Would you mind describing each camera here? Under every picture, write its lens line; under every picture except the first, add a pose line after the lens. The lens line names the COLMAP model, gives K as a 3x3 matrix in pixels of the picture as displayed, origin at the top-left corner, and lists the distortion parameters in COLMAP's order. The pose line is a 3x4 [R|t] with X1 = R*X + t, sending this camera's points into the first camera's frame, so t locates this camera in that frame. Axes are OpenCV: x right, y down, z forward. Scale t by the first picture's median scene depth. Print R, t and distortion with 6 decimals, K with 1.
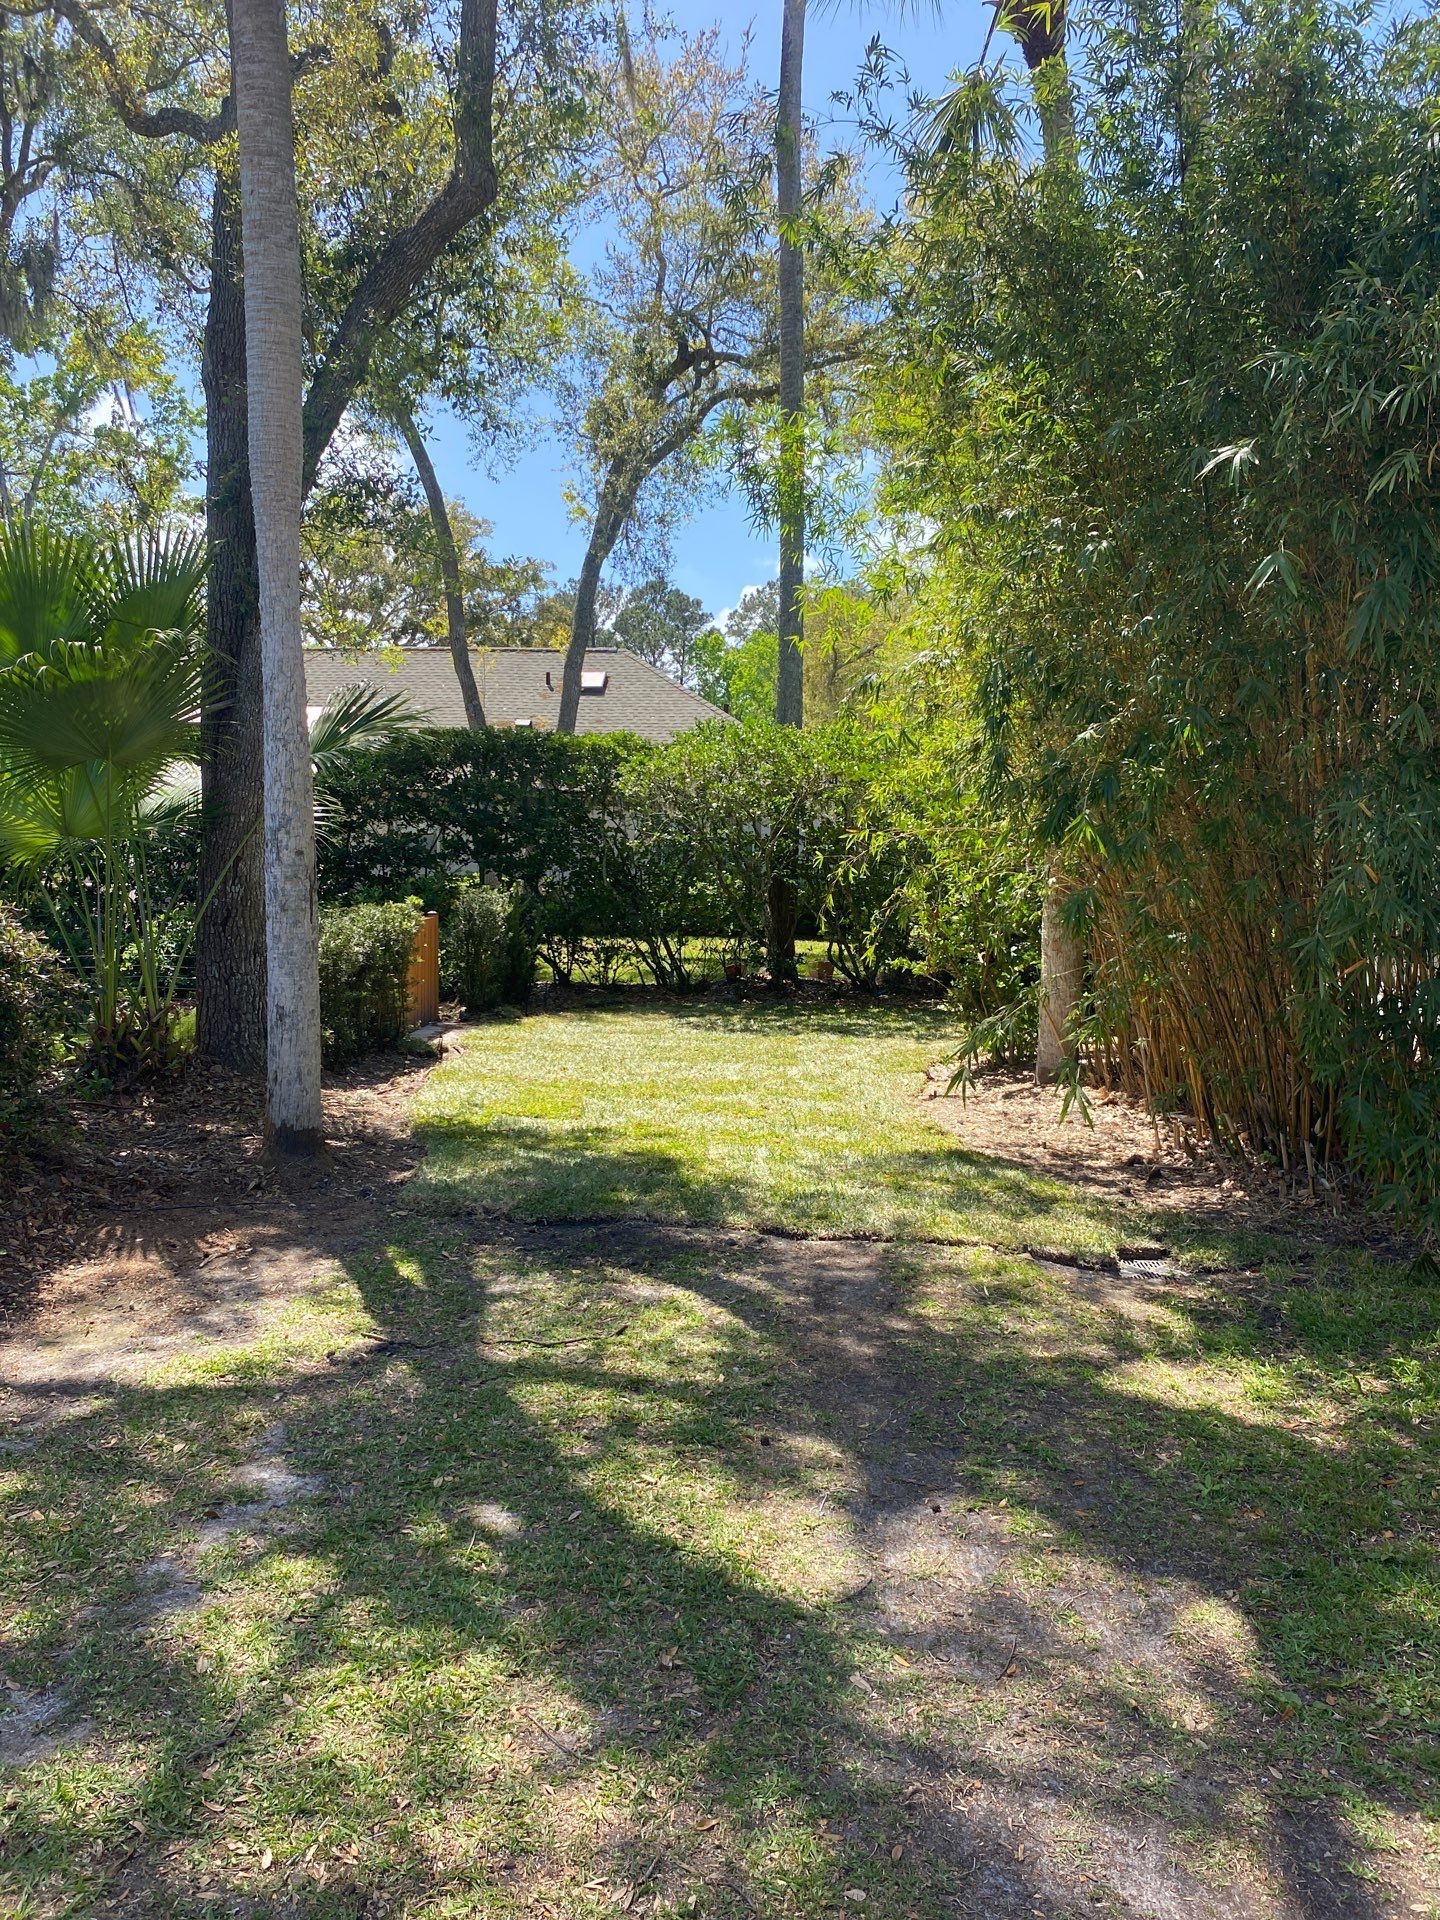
lens RADIAL K [[1486.2, 0, 693.1], [0, 1486.2, 969.4], [0, 0, 1]] dist [0.090517, -0.331492]
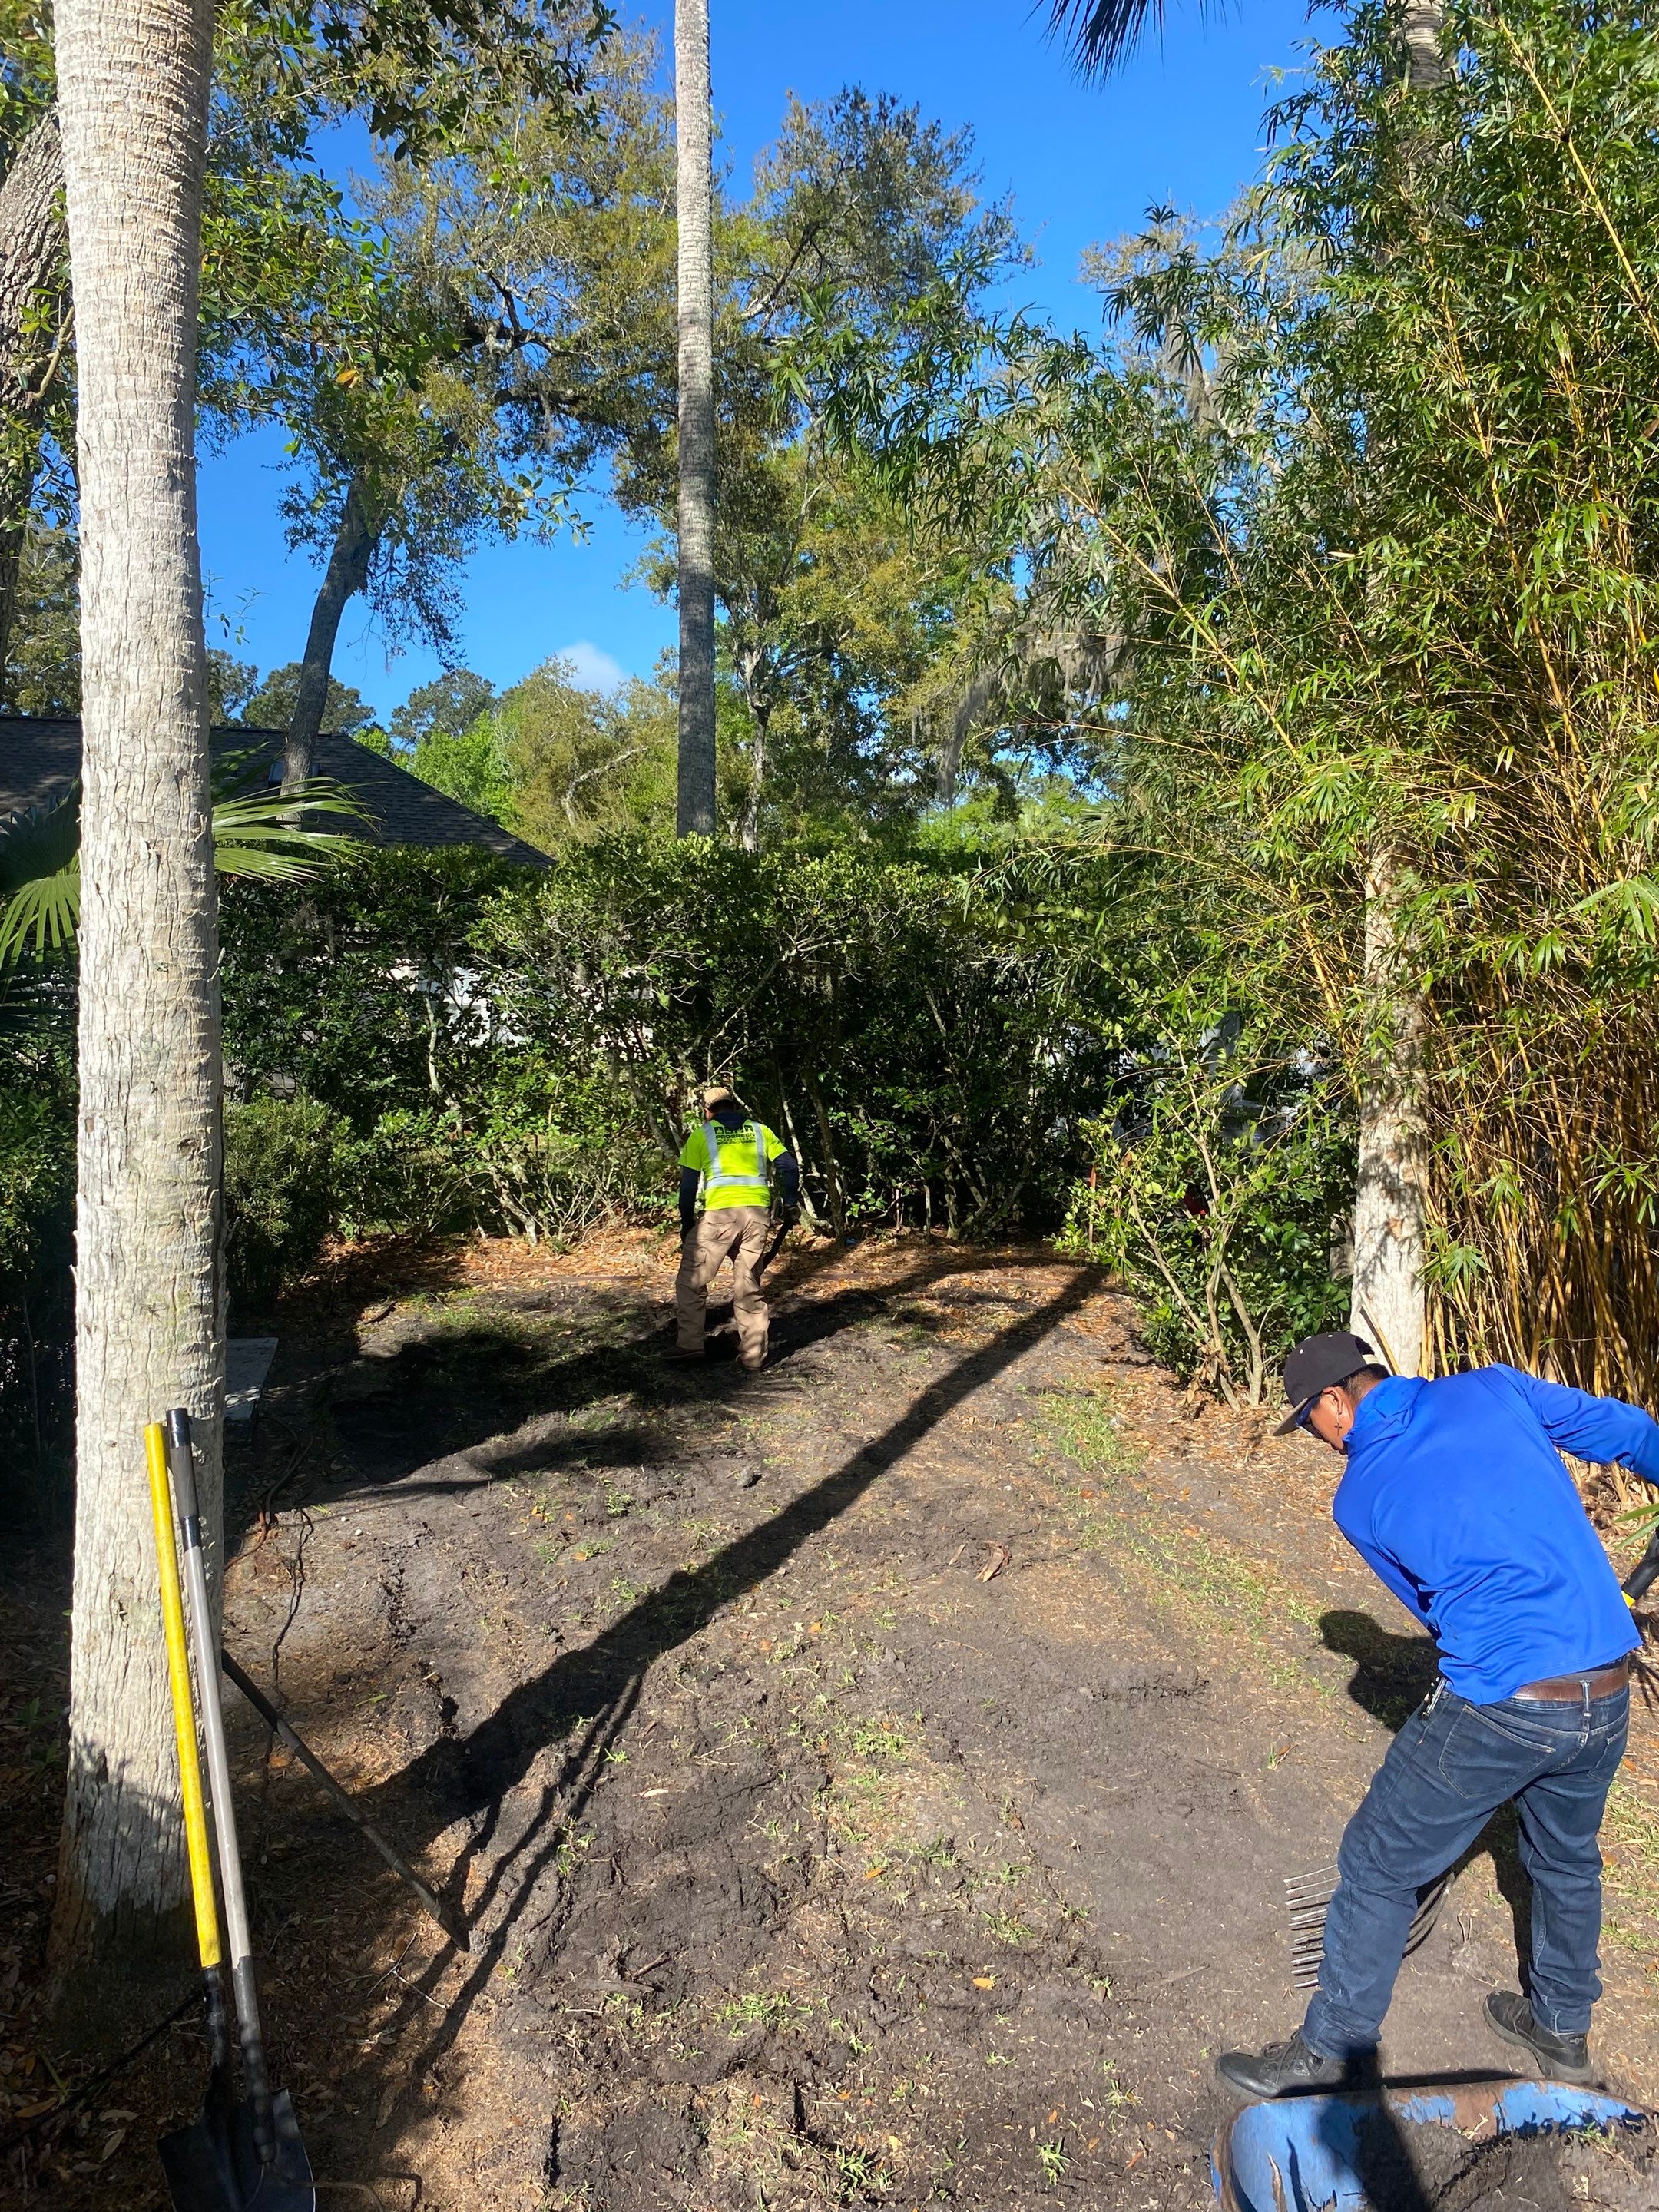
lens RADIAL K [[1733.3, 0, 829.5], [0, 1733.3, 1106.0], [0, 0, 1]] dist [-0.000404, 0.006480]
pose [[0.960875, -0.003808, 0.276957, -0.087713], [0.008595, 0.999834, -0.016072, -0.030329], [-0.276850, 0.017824, 0.960748, 0.209054]]
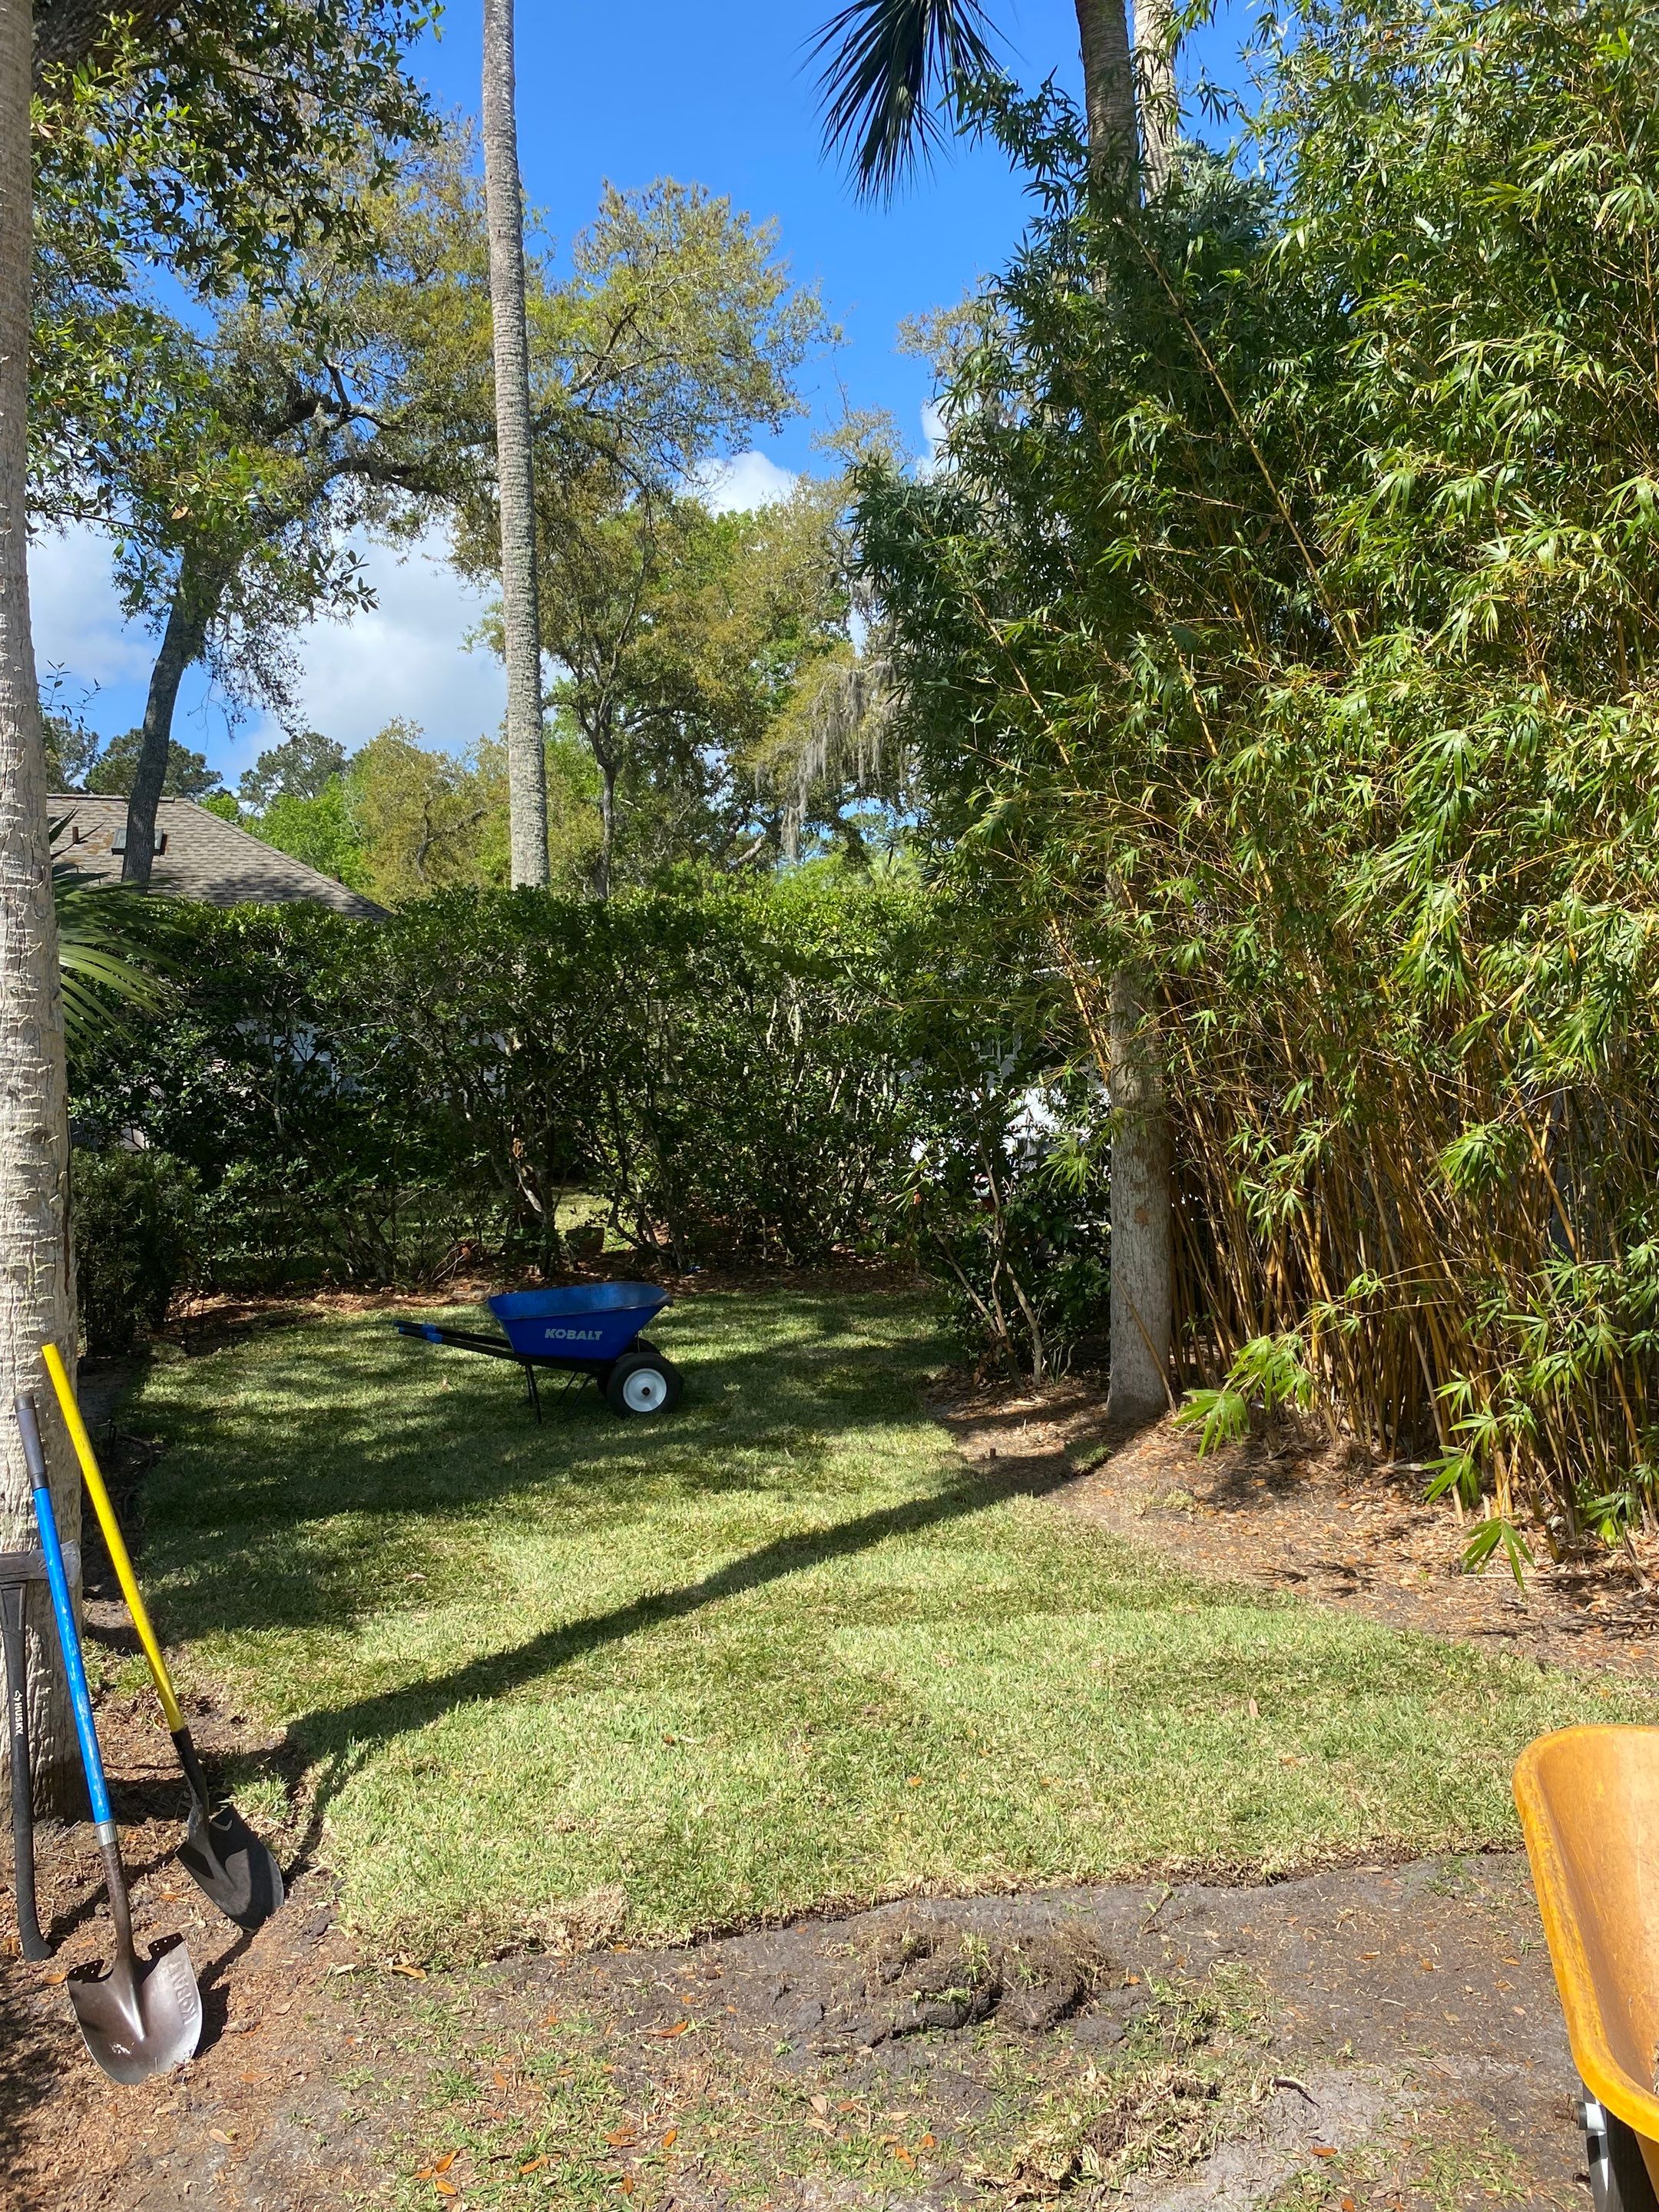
lens RADIAL K [[1724.2, 0, 828.1], [0, 1724.2, 1135.4], [0, 0, 1]] dist [0.004820, -0.012068]
pose [[0.936889, -0.033948, 0.347974, -0.084161], [0.046115, 0.998578, -0.026738, -0.021267], [-0.346571, 0.041097, 0.937123, 0.167093]]
